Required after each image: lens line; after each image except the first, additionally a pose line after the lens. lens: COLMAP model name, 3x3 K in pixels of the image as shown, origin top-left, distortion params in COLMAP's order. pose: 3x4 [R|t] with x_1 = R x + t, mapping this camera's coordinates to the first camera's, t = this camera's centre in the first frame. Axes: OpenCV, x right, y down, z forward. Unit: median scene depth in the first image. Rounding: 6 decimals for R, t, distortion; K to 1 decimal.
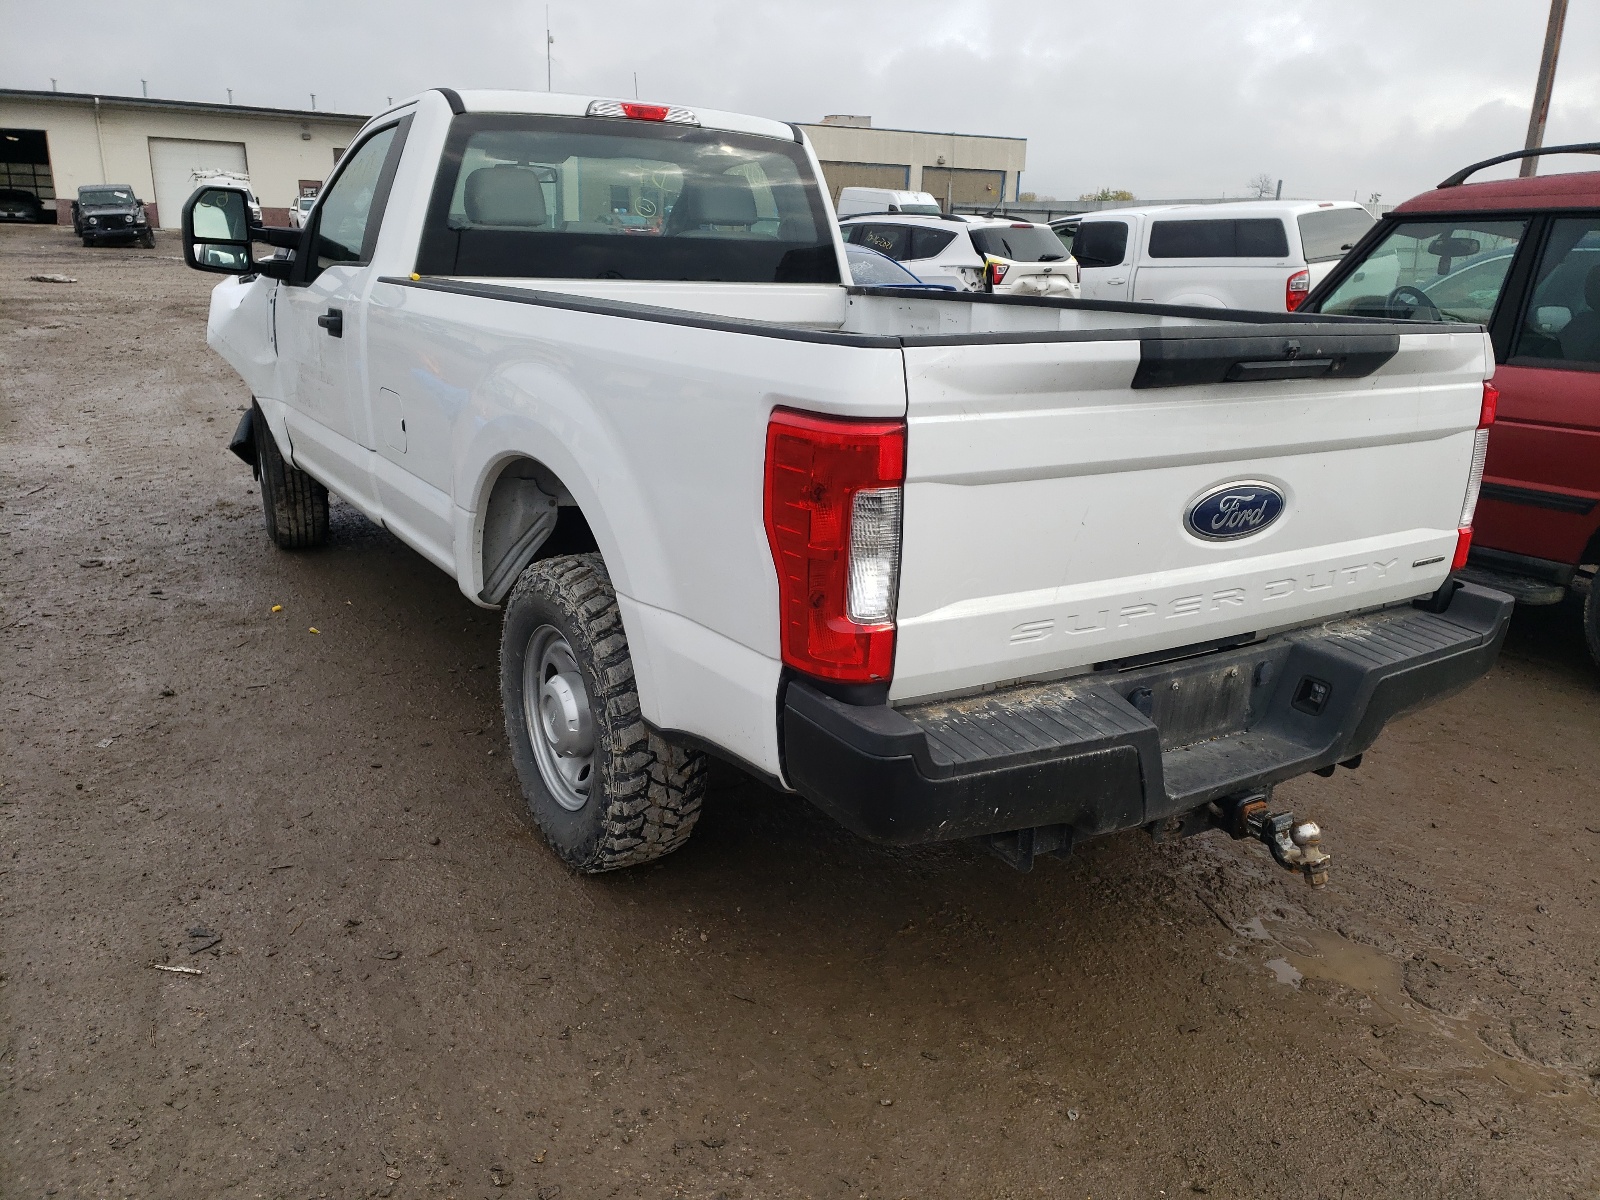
lens RADIAL K [[1269.0, 0, 800.0], [0, 1269.0, 600.0], [0, 0, 1]] dist [0.044543, 0.000972]
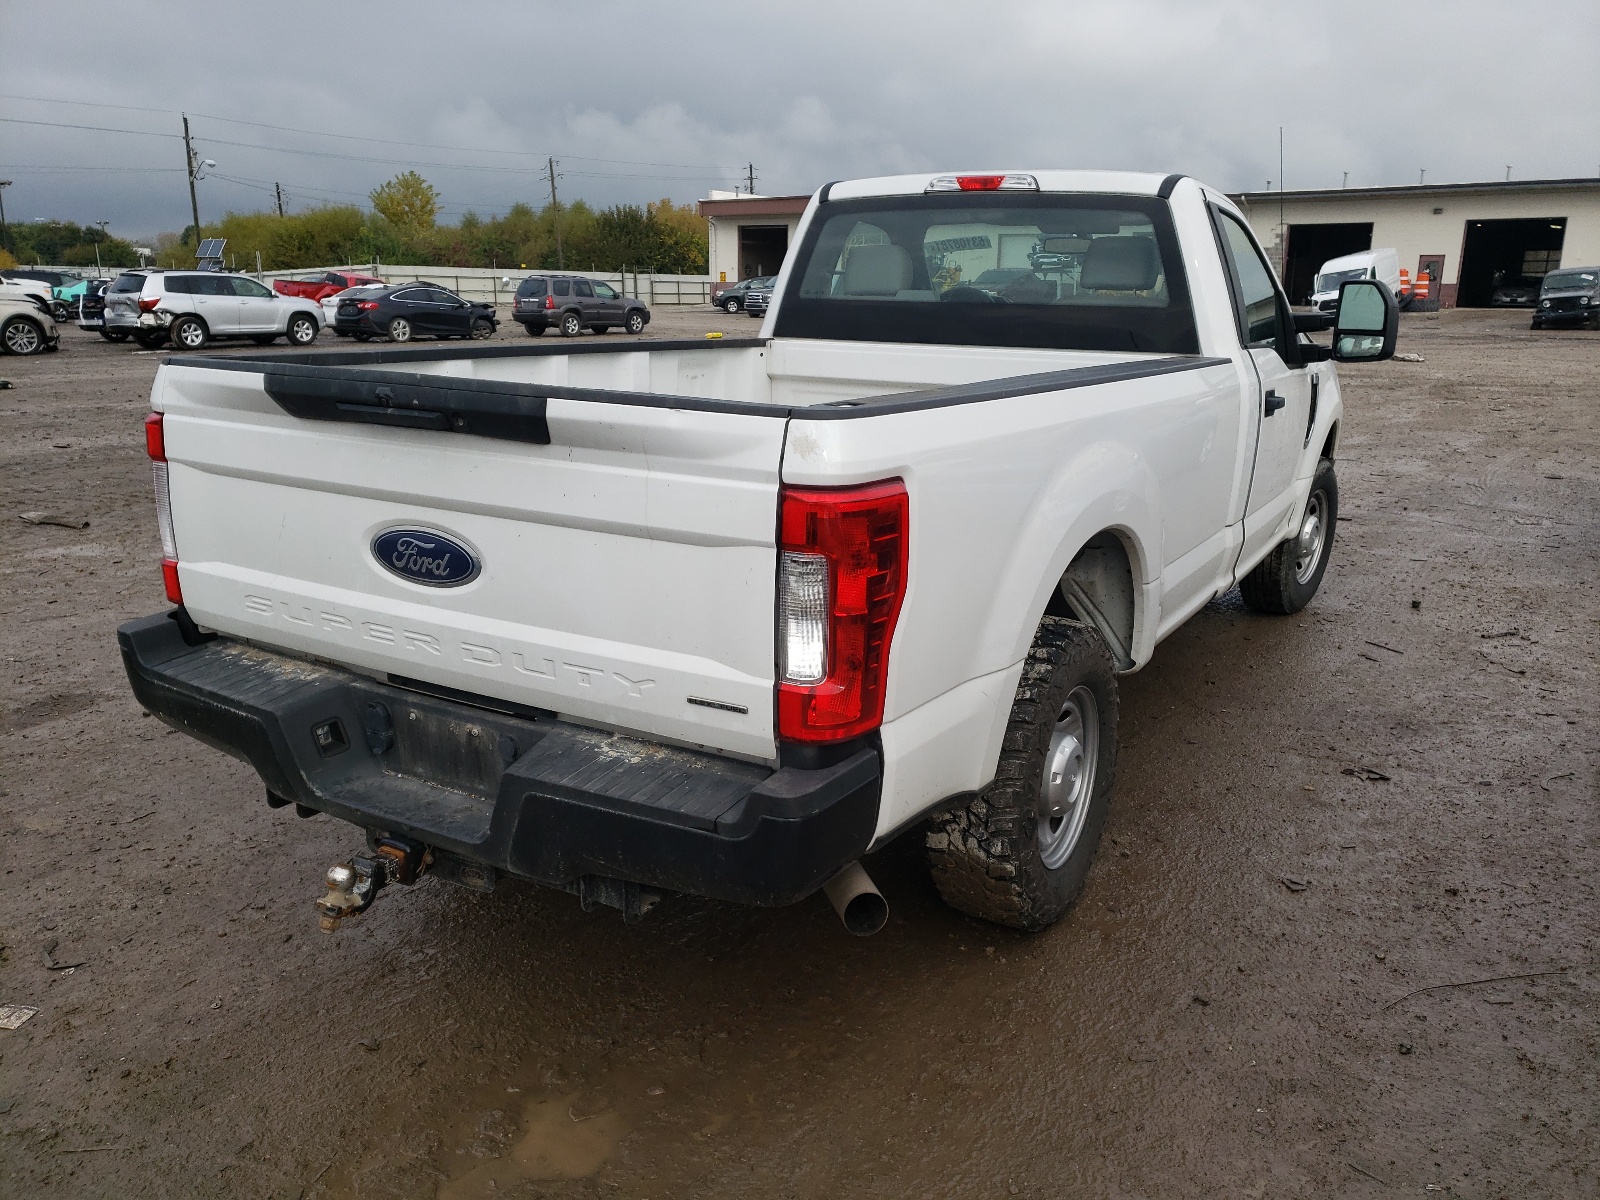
lens RADIAL K [[1288.1, 0, 800.0], [0, 1288.1, 600.0], [0, 0, 1]] dist [0.086628, -0.104757]
pose [[0.435594, 0.191216, -0.879599, 1.256415], [-0.248529, 0.964741, 0.086649, -0.181258], [0.865154, 0.180862, 0.467758, 0.712828]]
